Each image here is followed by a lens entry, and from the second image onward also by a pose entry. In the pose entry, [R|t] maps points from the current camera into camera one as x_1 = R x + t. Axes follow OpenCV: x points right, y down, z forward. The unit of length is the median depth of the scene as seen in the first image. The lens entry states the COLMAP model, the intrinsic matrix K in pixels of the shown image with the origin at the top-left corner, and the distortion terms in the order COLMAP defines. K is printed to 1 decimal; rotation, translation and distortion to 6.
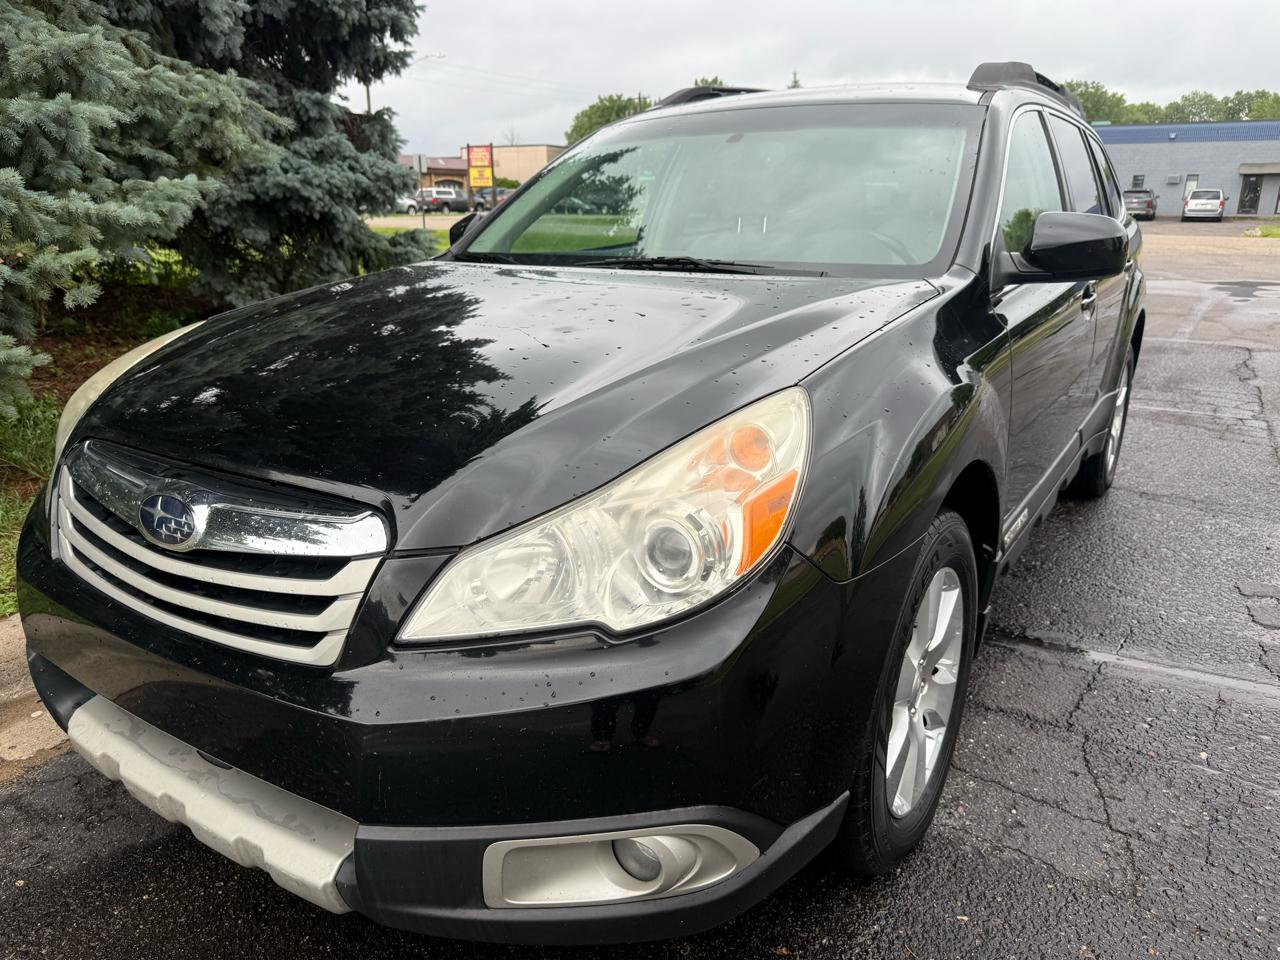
lens RADIAL K [[913.4, 0, 649.6], [0, 913.4, 491.7], [0, 0, 1]] dist [0.015648, -0.020656]
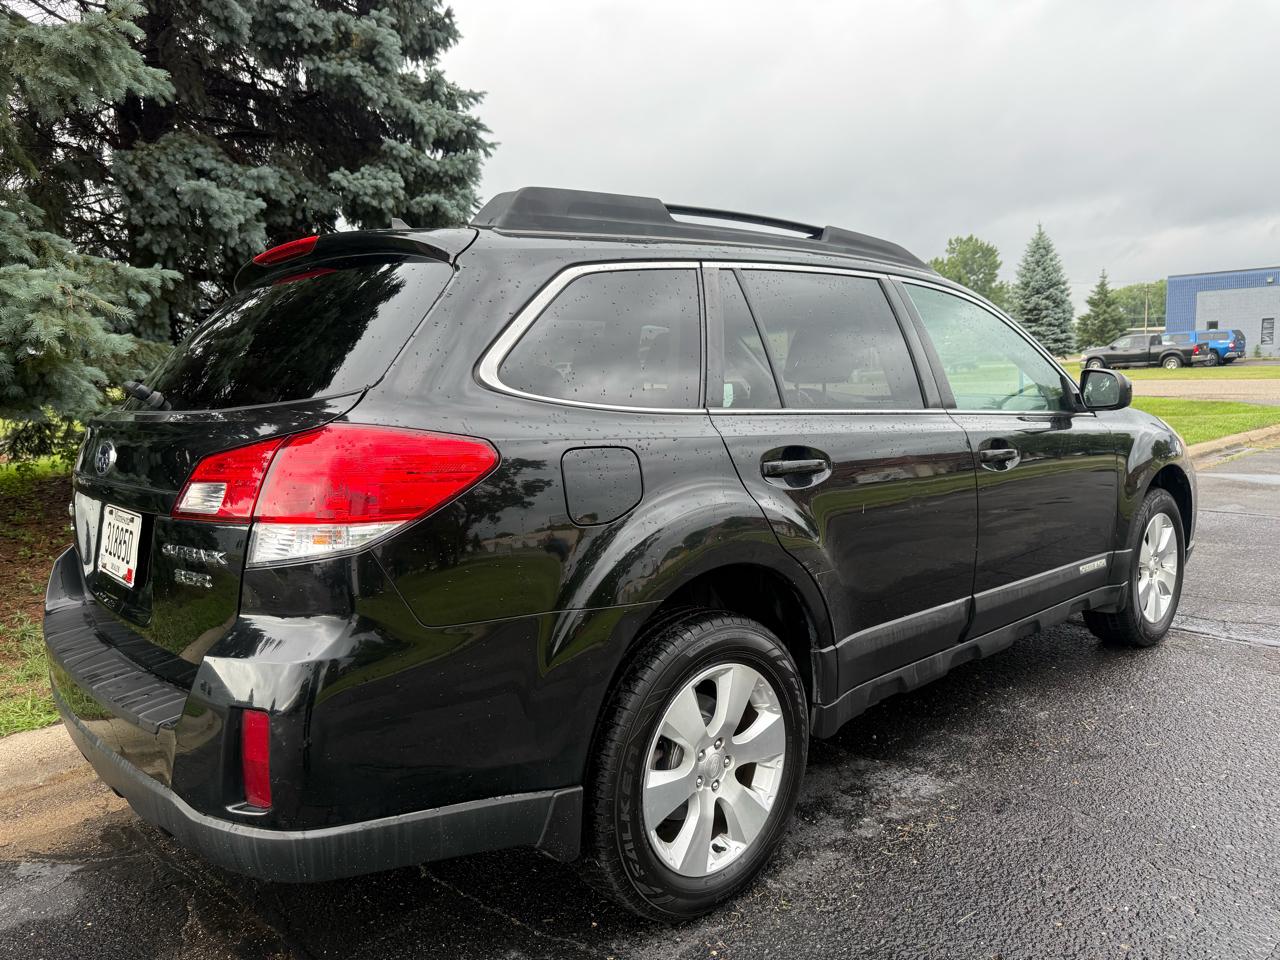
lens RADIAL K [[913.4, 0, 644.7], [0, 913.4, 492.1], [0, 0, 1]] dist [0.015648, -0.020656]
pose [[0.961191, 0.002418, -0.275873, 0.528556], [-0.047993, 0.986181, -0.158570, -0.124646], [0.271677, 0.165656, 0.948024, 0.369509]]
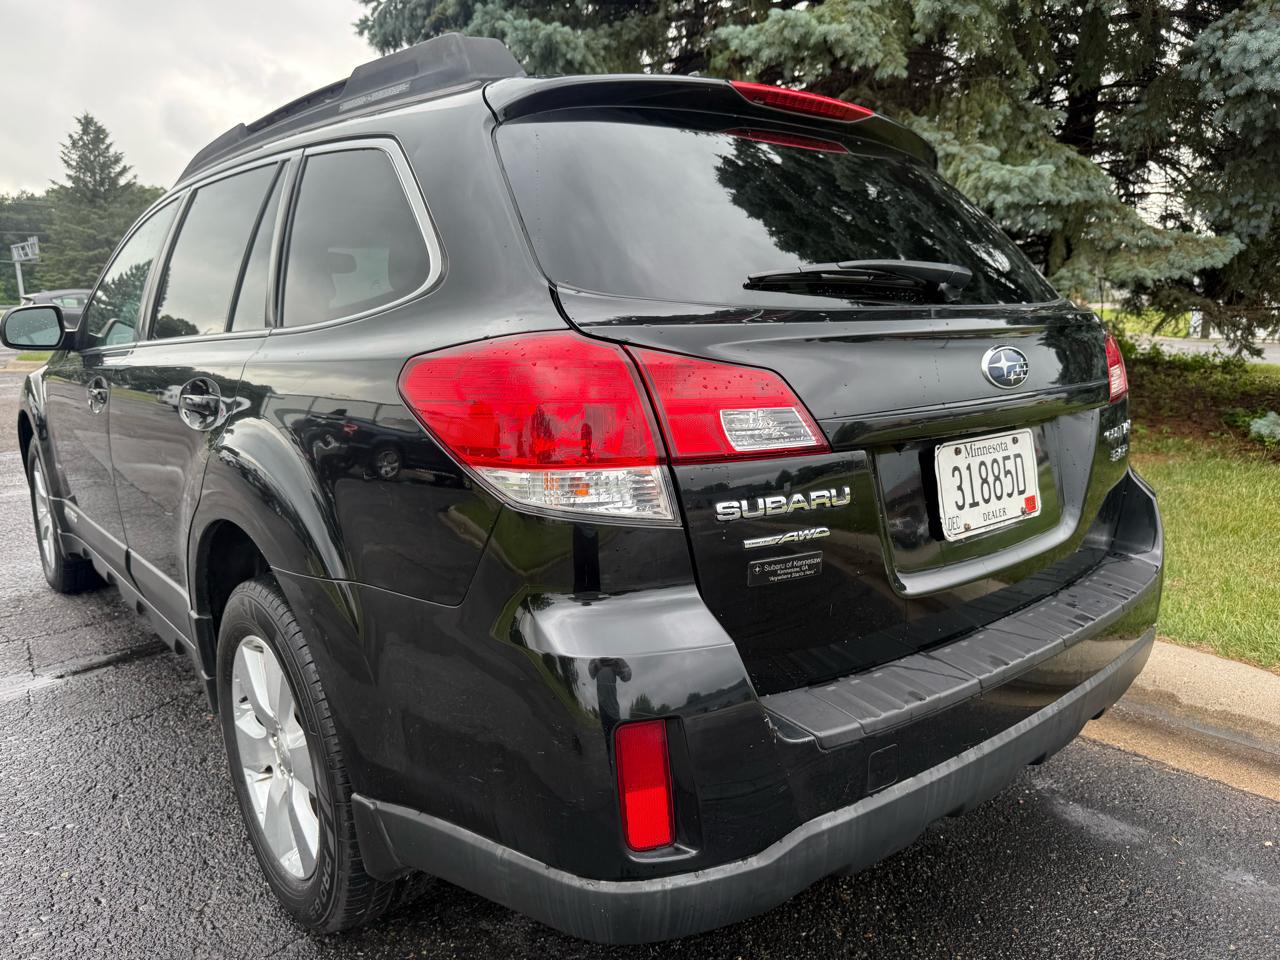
lens RADIAL K [[913.4, 0, 641.4], [0, 913.4, 489.0], [0, 0, 1]] dist [0.015648, -0.020656]
pose [[0.291038, -0.189889, 0.937677, -0.460067], [0.272909, 0.955860, 0.108865, -0.265442], [-0.916961, 0.224217, 0.330014, 0.870814]]
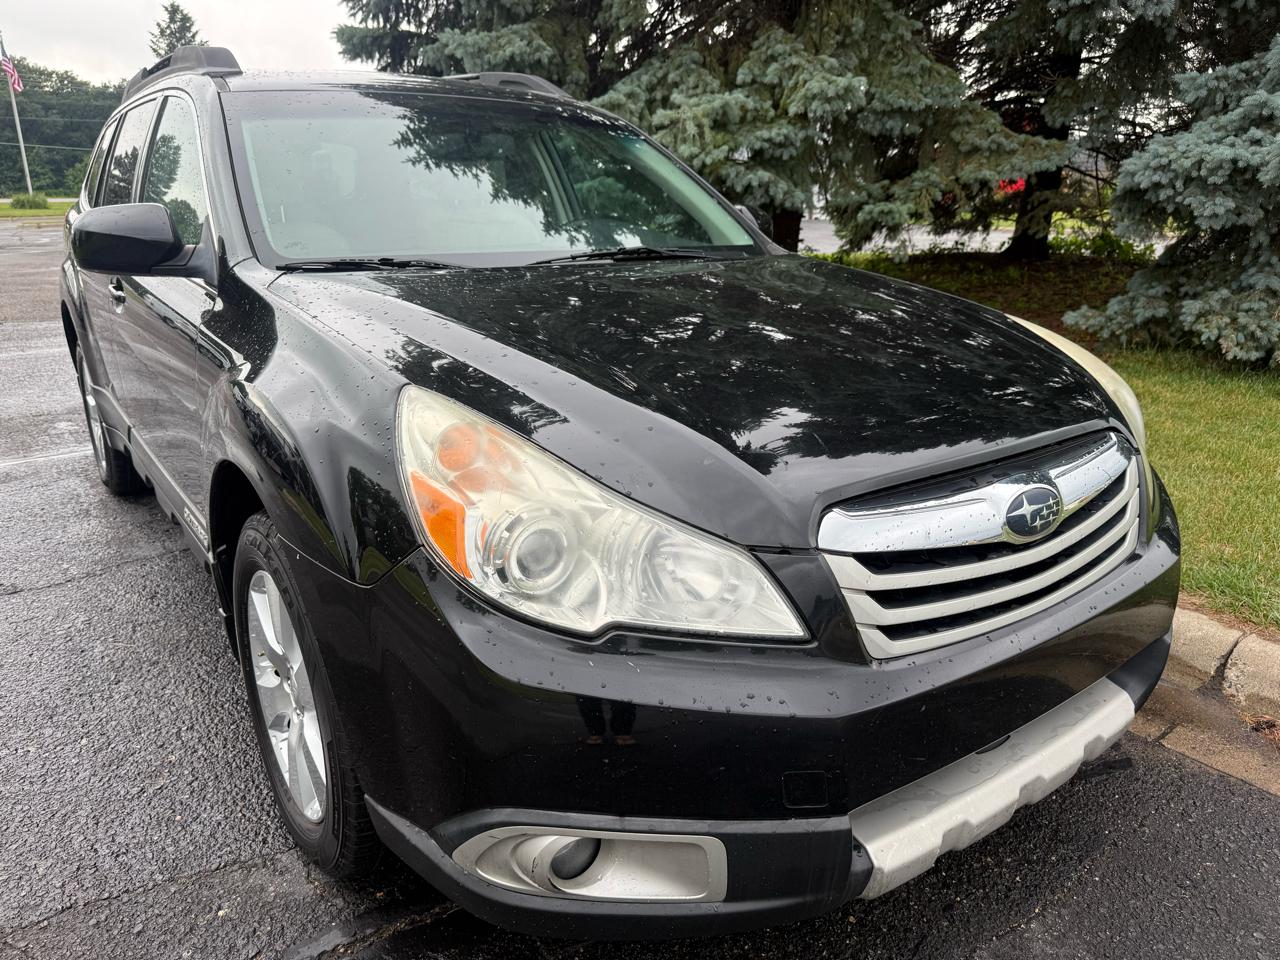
lens RADIAL K [[913.4, 0, 646.7], [0, 913.4, 484.7], [0, 0, 1]] dist [0.015648, -0.020656]
pose [[0.380201, -0.275121, 0.883038, -0.613567], [0.255874, 0.948760, 0.185428, -0.125545], [-0.888805, 0.155447, 0.431116, 0.366239]]
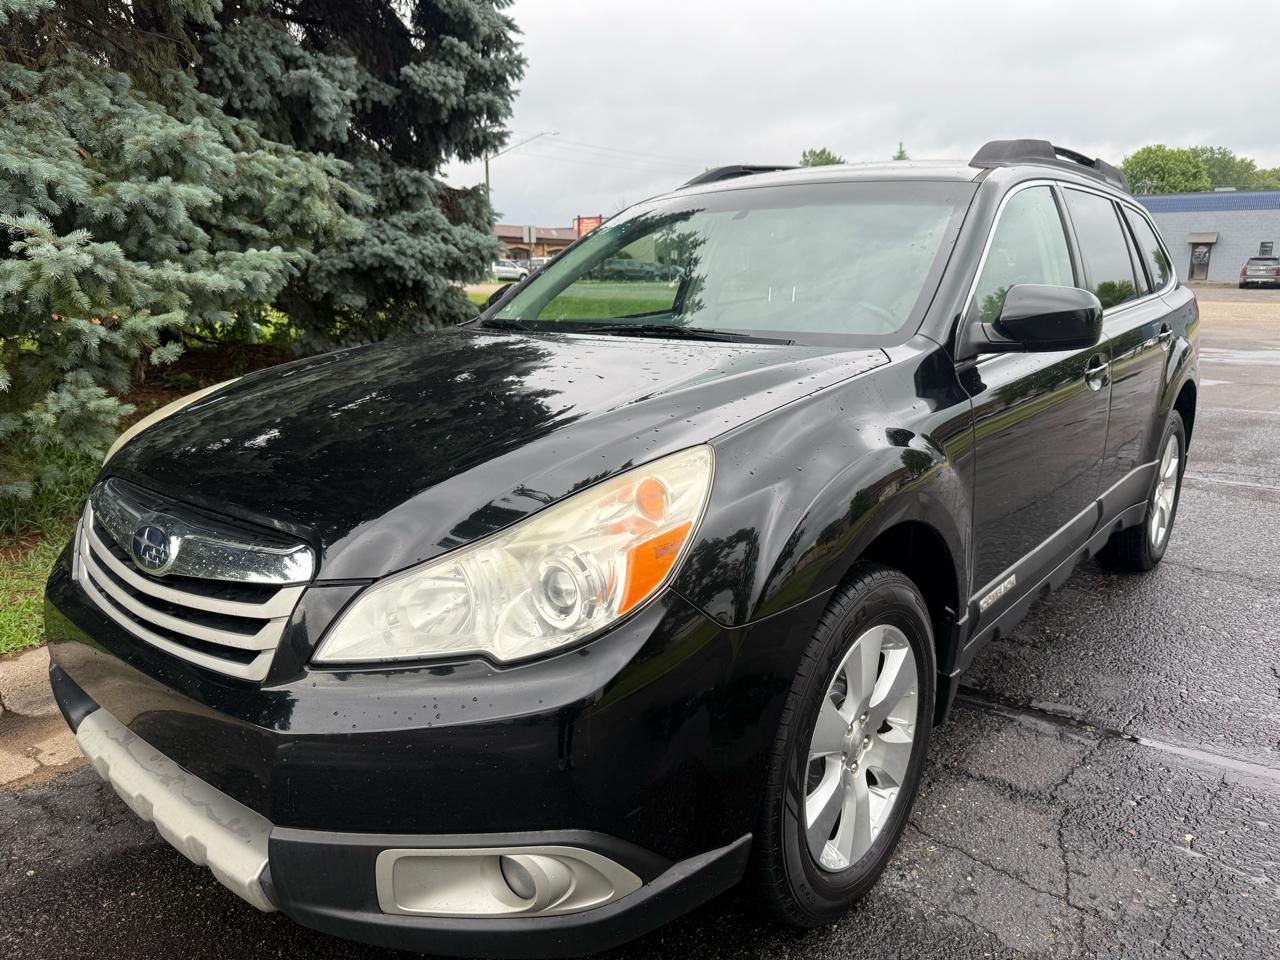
lens RADIAL K [[913.4, 0, 646.1], [0, 913.4, 489.4], [0, 0, 1]] dist [0.015648, -0.020656]
pose [[0.993271, 0.028020, -0.112376, 0.087236], [-0.035805, 0.997052, -0.067869, 0.005309], [0.110143, 0.071436, 0.991345, -0.029401]]
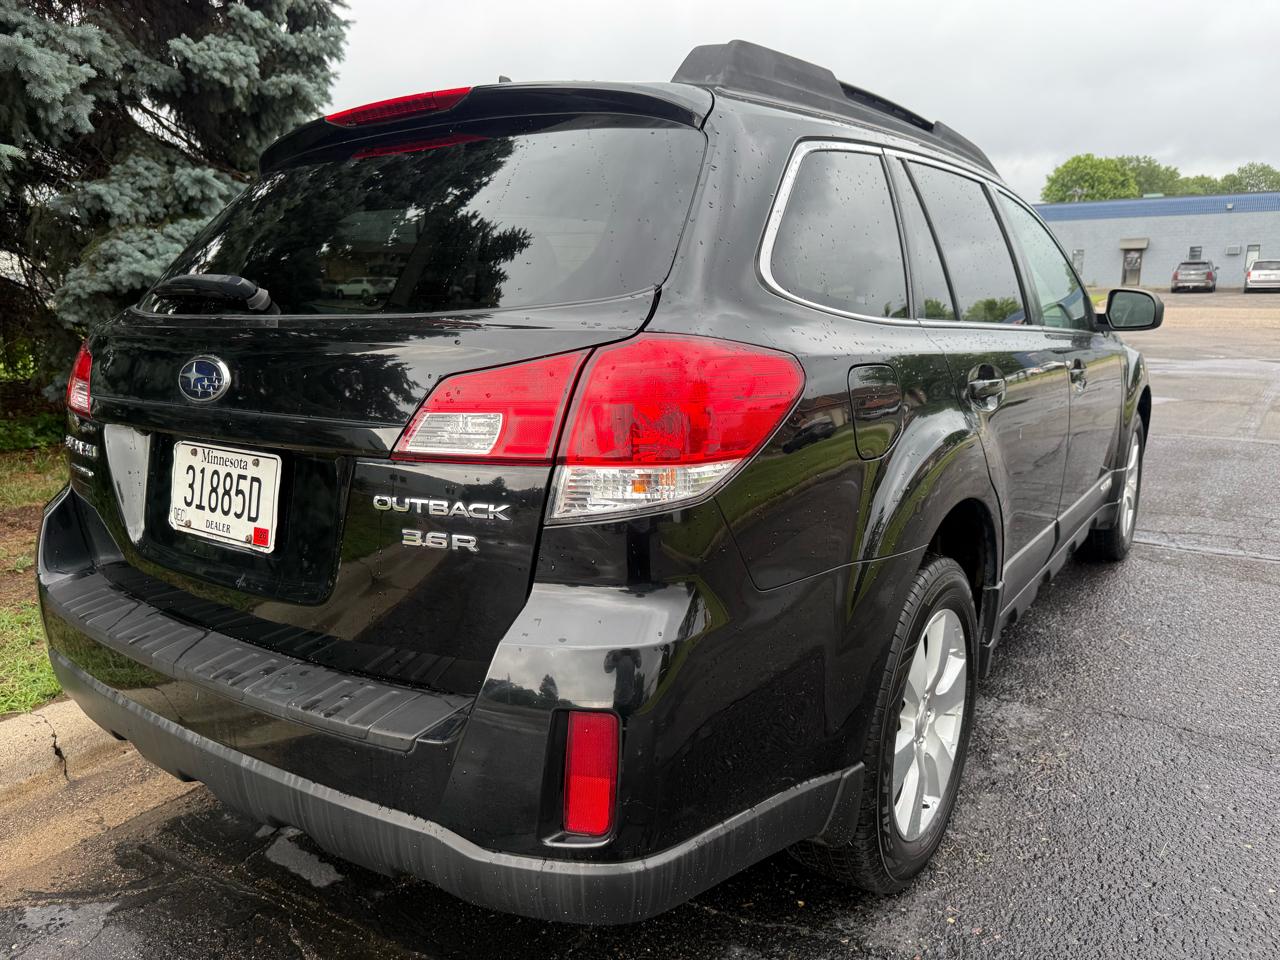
lens RADIAL K [[913.4, 0, 643.8], [0, 913.4, 492.7], [0, 0, 1]] dist [0.015648, -0.020656]
pose [[0.997965, -0.002598, -0.063714, 0.259867], [-0.002563, 0.996728, -0.080792, -0.135494], [0.063716, 0.080791, 0.994692, 0.420582]]
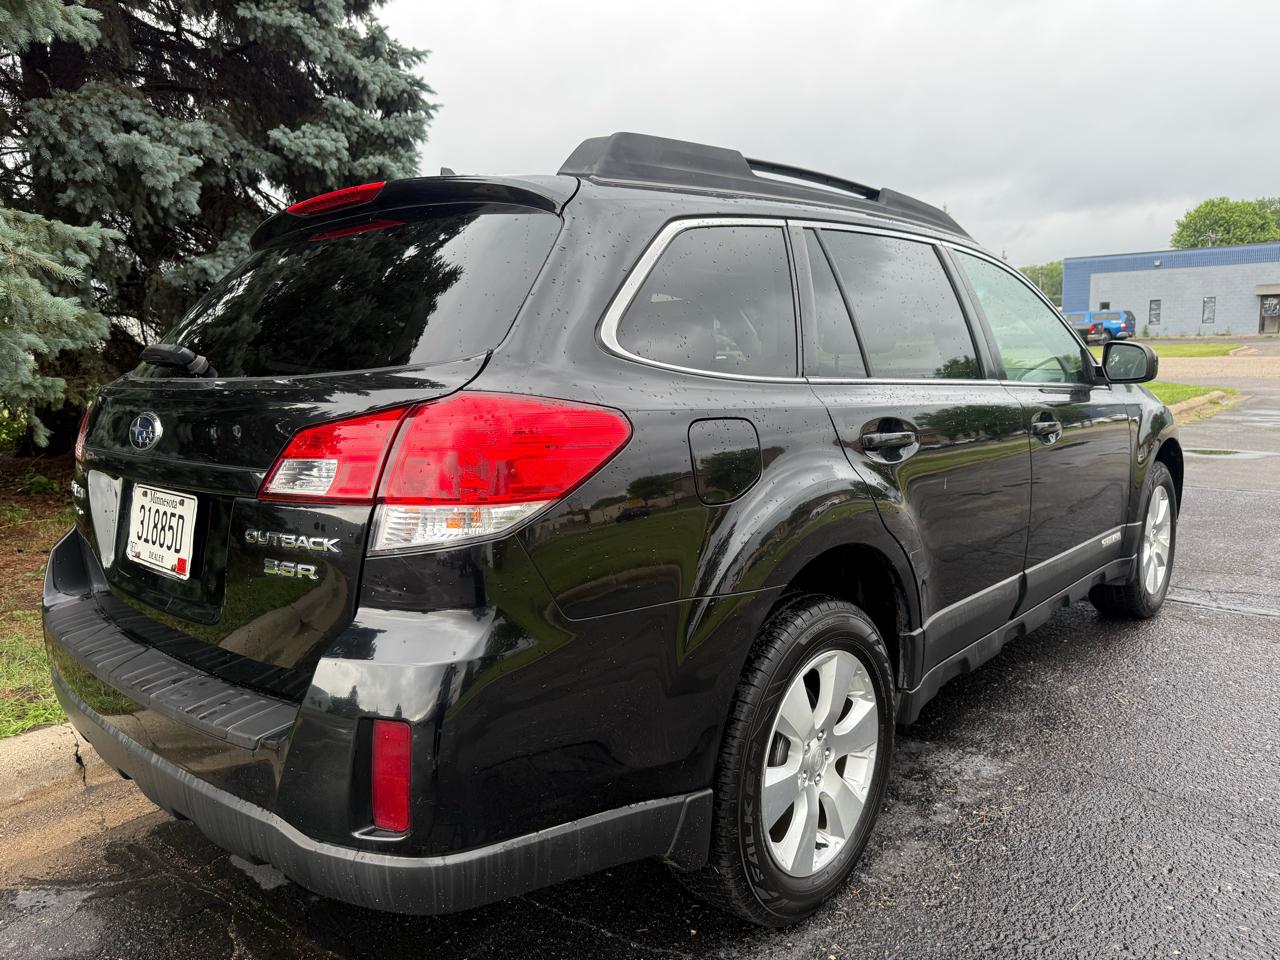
lens RADIAL K [[913.4, 0, 638.4], [0, 913.4, 485.0], [0, 0, 1]] dist [0.015648, -0.020656]
pose [[0.982209, 0.000031, -0.187788, 0.396520], [-0.027617, 0.989151, -0.144285, -0.127250], [0.185747, 0.146904, 0.971554, 0.388399]]
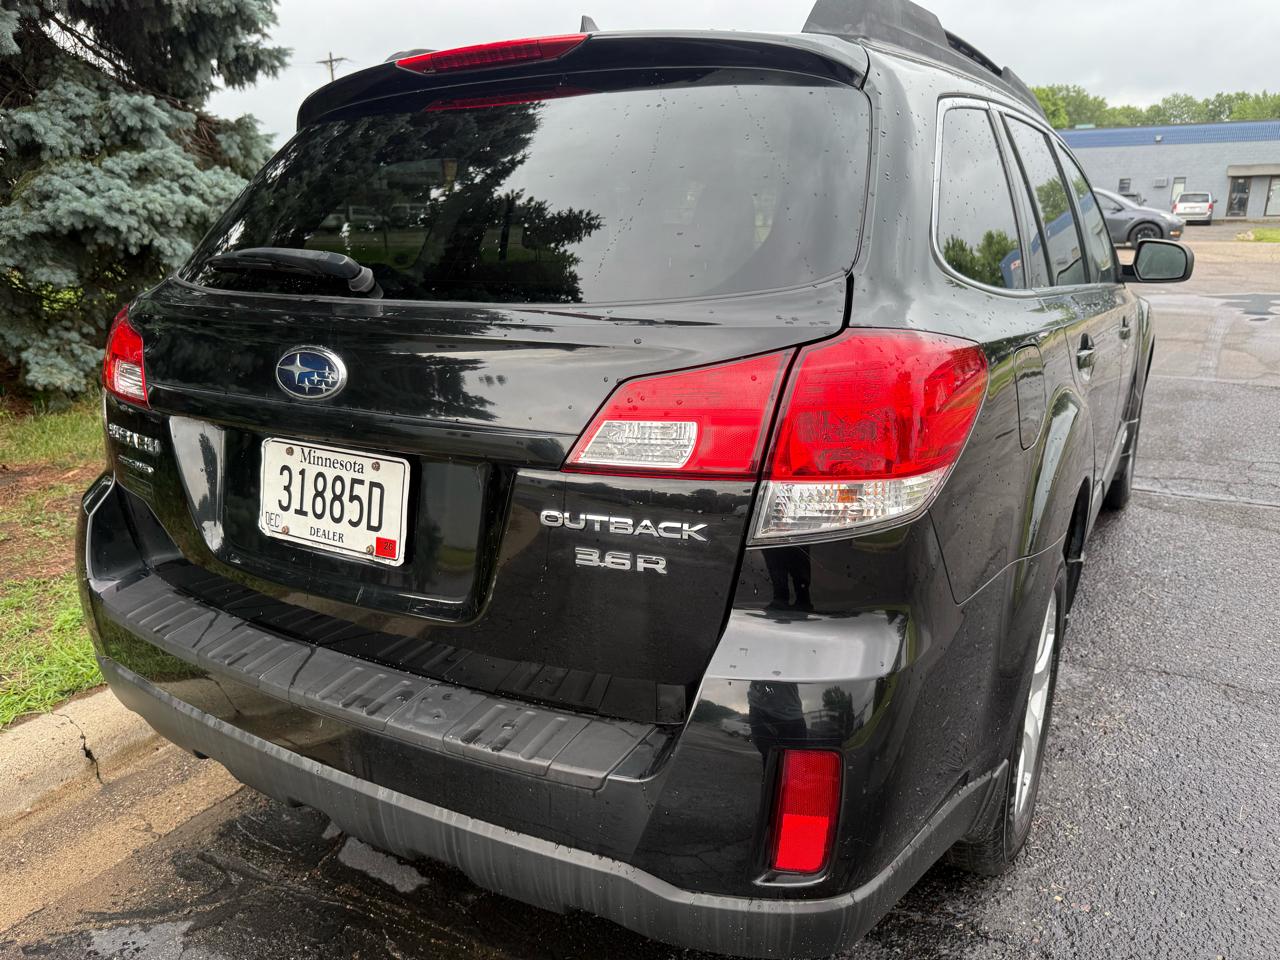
lens RADIAL K [[913.4, 0, 646.3], [0, 913.4, 496.9], [0, 0, 1]] dist [0.015648, -0.020656]
pose [[0.999830, -0.016969, 0.007215, 0.160261], [0.017002, 0.999845, -0.004652, -0.167762], [-0.007135, 0.004774, 0.999963, 0.449050]]
